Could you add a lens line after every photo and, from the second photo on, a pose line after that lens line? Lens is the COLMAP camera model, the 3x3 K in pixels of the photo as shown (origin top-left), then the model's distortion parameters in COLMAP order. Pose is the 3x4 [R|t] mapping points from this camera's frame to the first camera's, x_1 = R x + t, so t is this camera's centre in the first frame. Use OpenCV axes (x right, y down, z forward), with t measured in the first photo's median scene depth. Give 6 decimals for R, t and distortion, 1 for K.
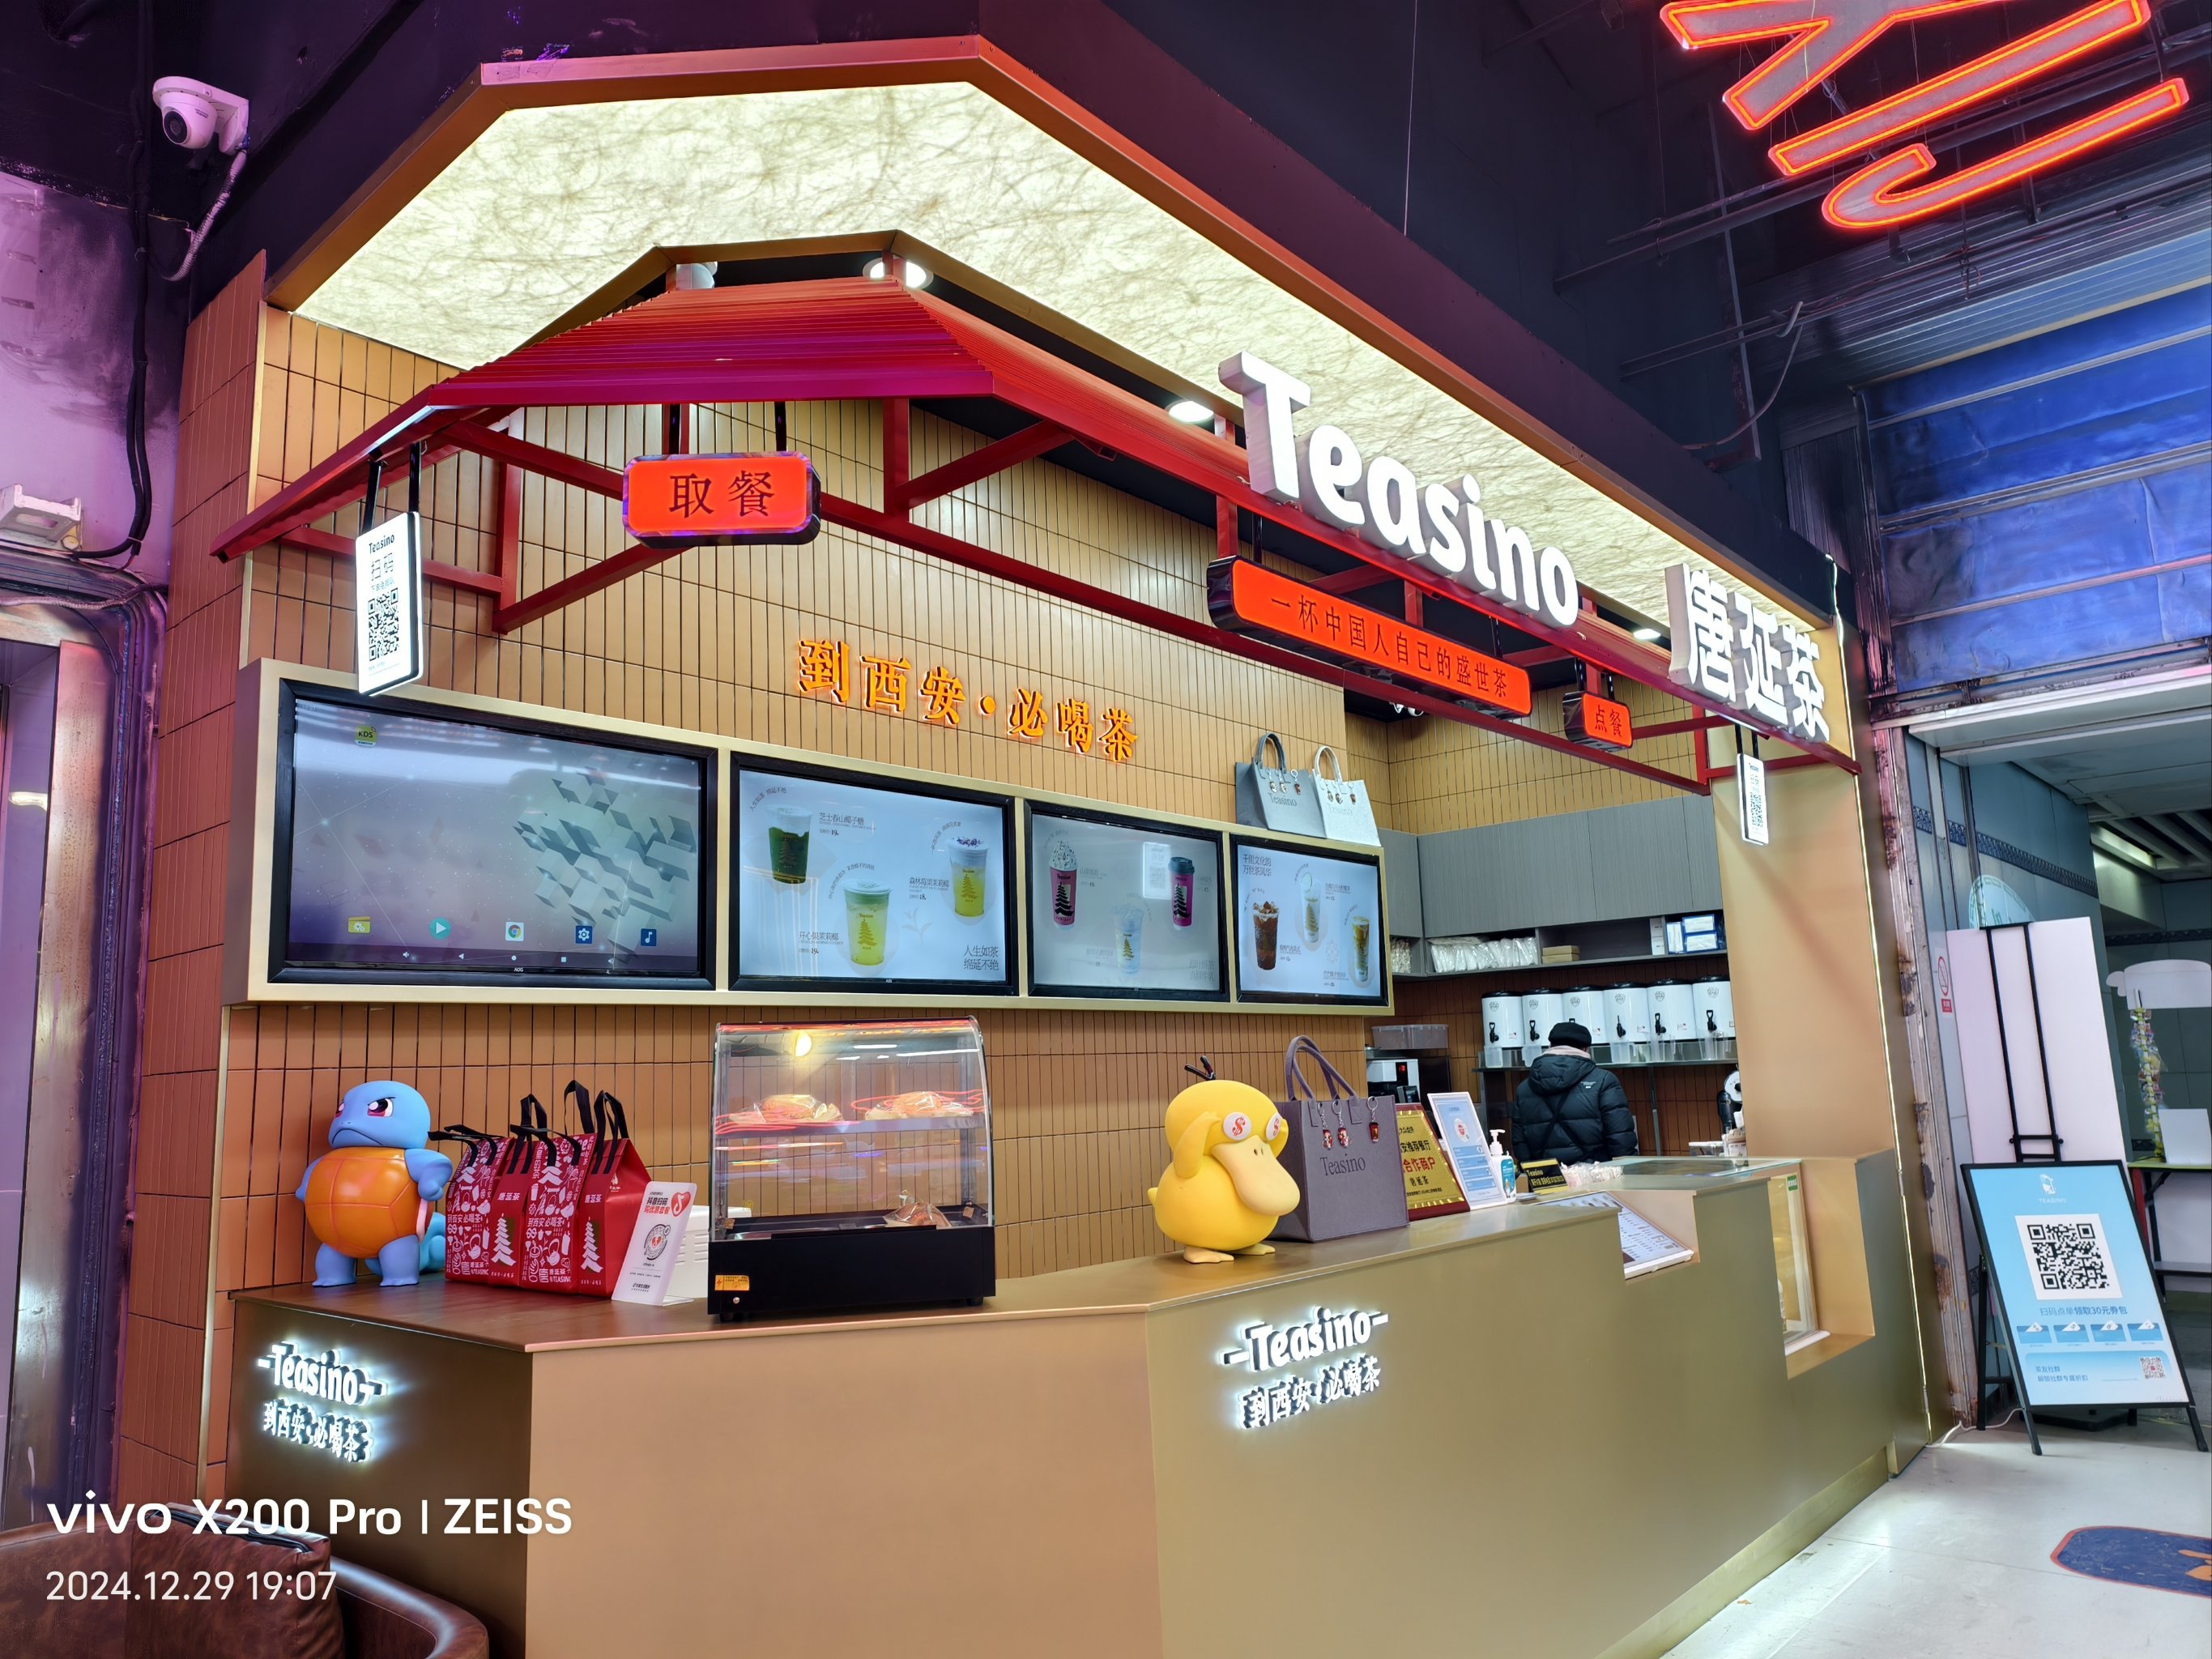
lens RADIAL K [[1489.4, 0, 1101.9], [0, 1489.4, 844.4], [0, 0, 1]] dist [0.010458, 0.001428]
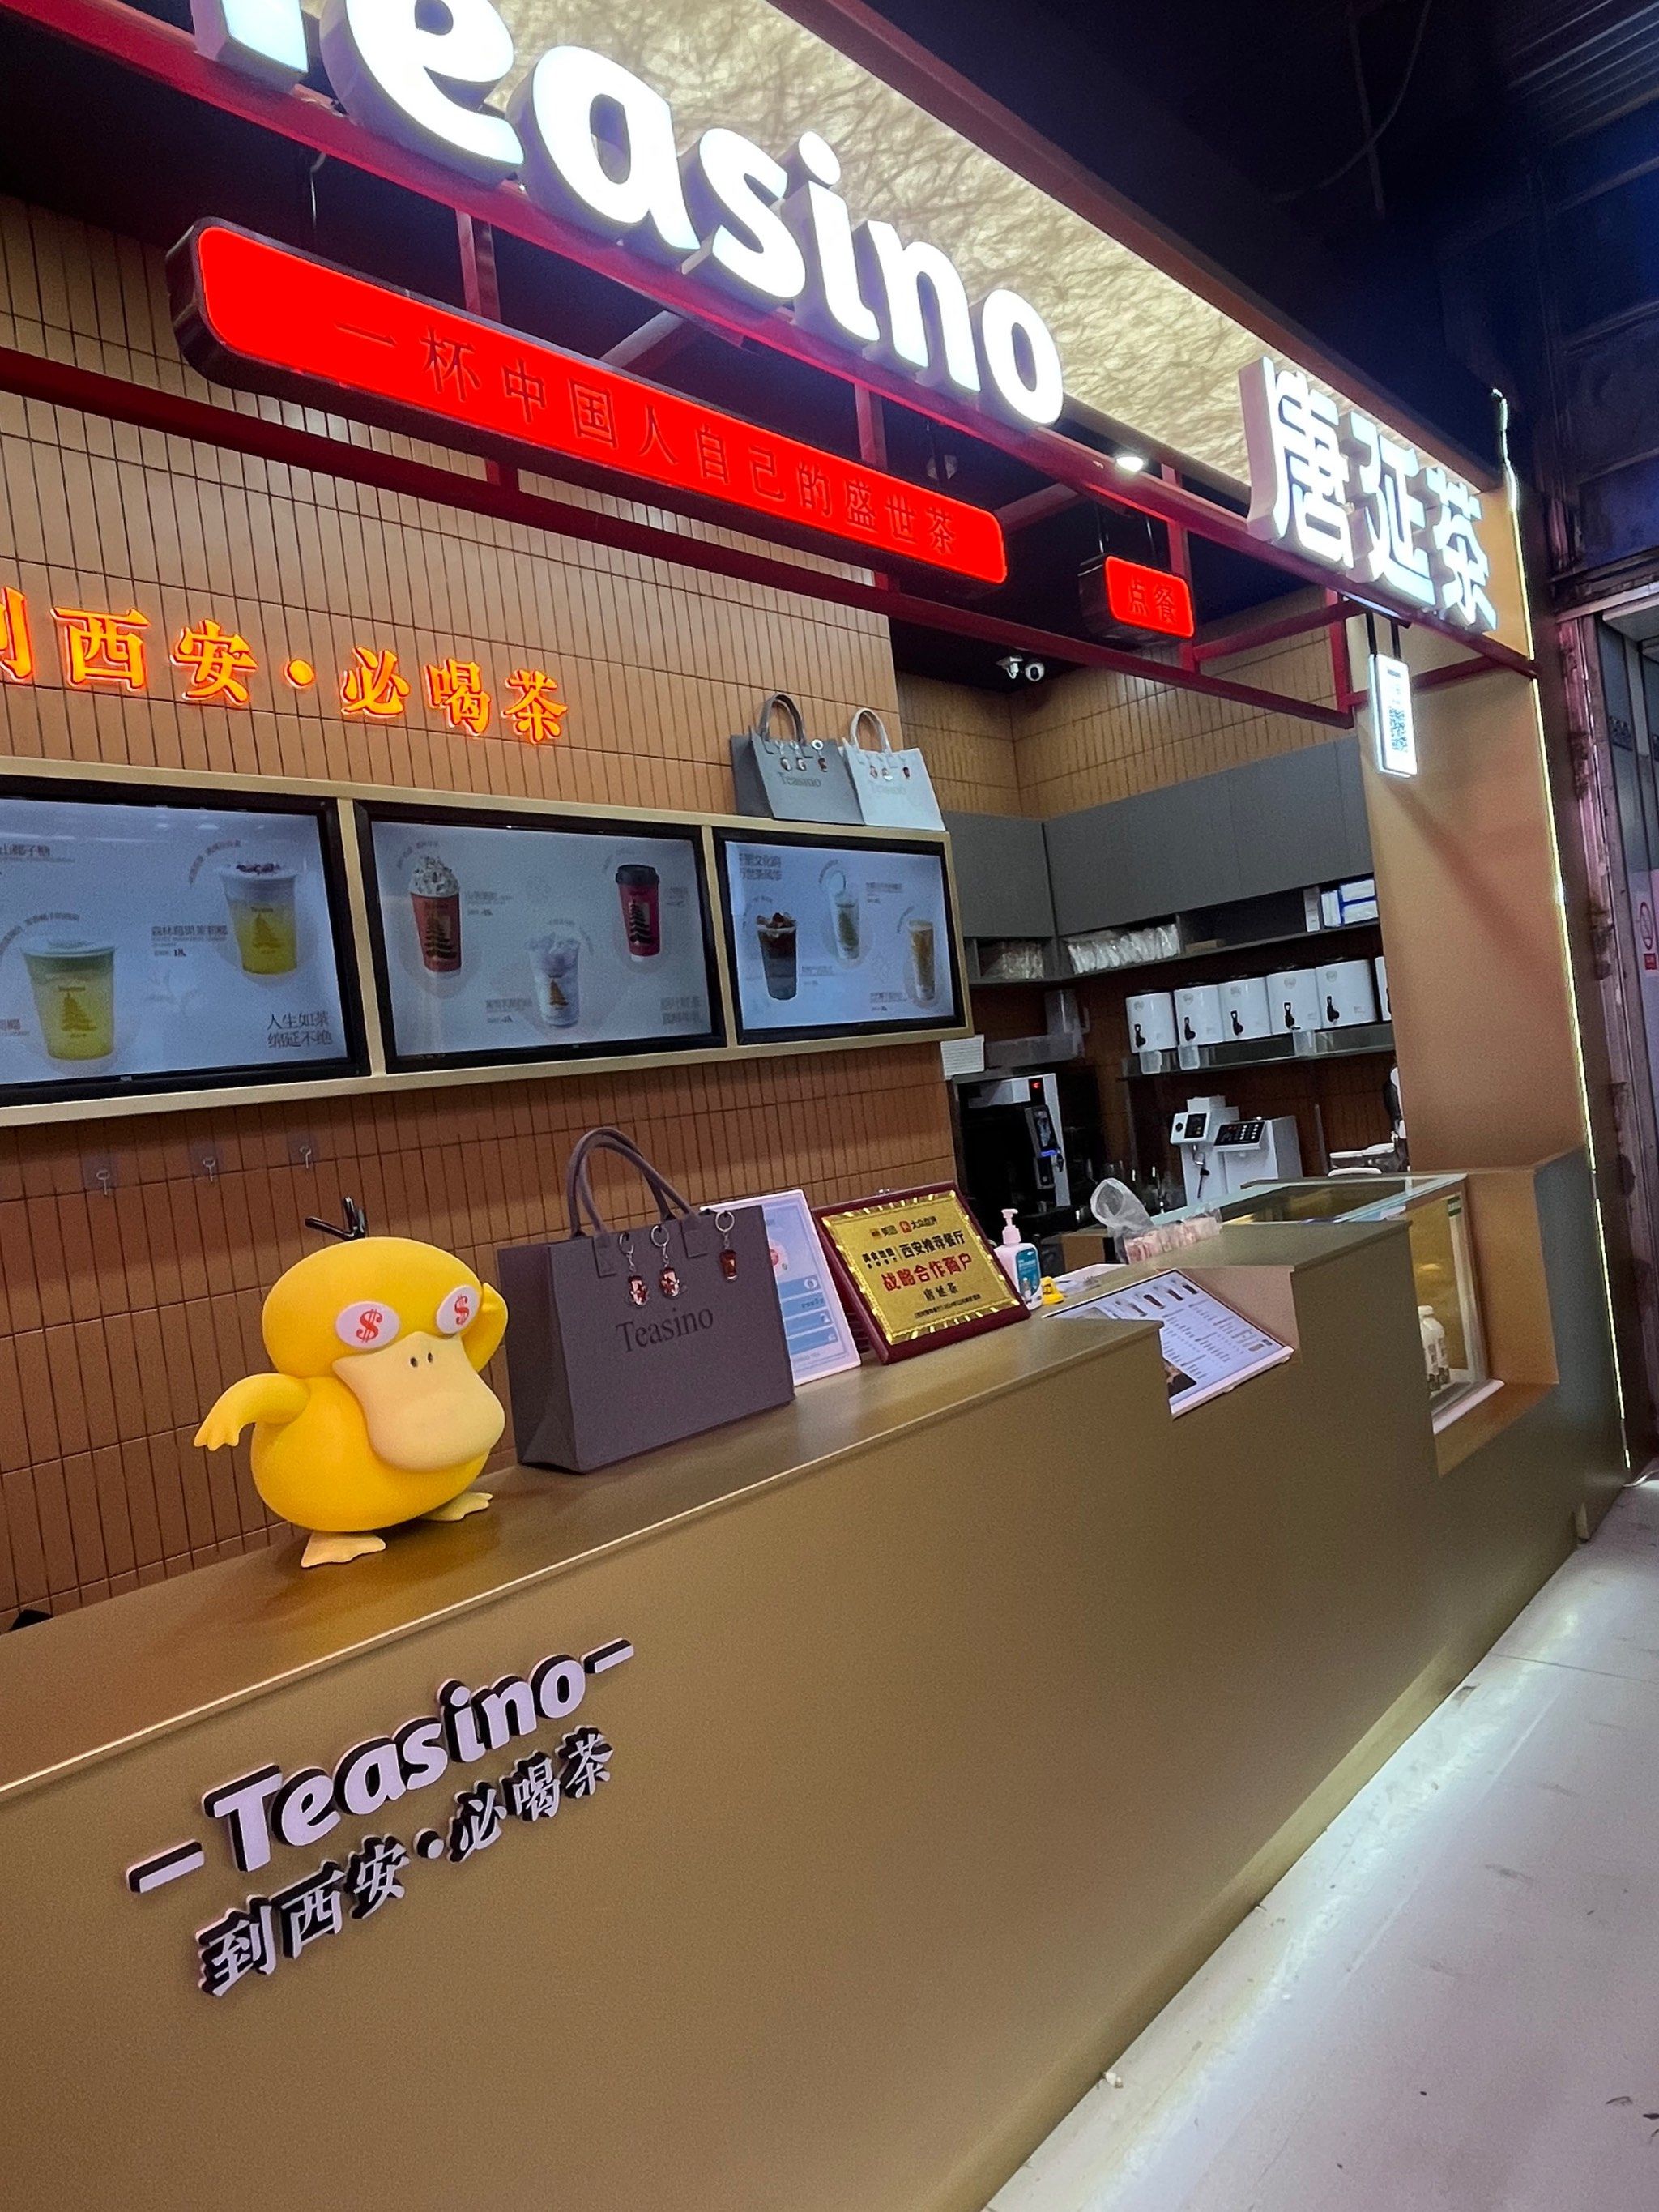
lens RADIAL K [[1388.3, 0, 834.6], [0, 1388.3, 1099.6], [0, 0, 1]] dist [-0.007696, 0.006403]
pose [[0.995560, -0.090848, -0.024625, 0.158288], [0.093632, 0.982619, 0.160293, 0.022195], [0.009635, -0.161887, 0.986762, 0.280863]]
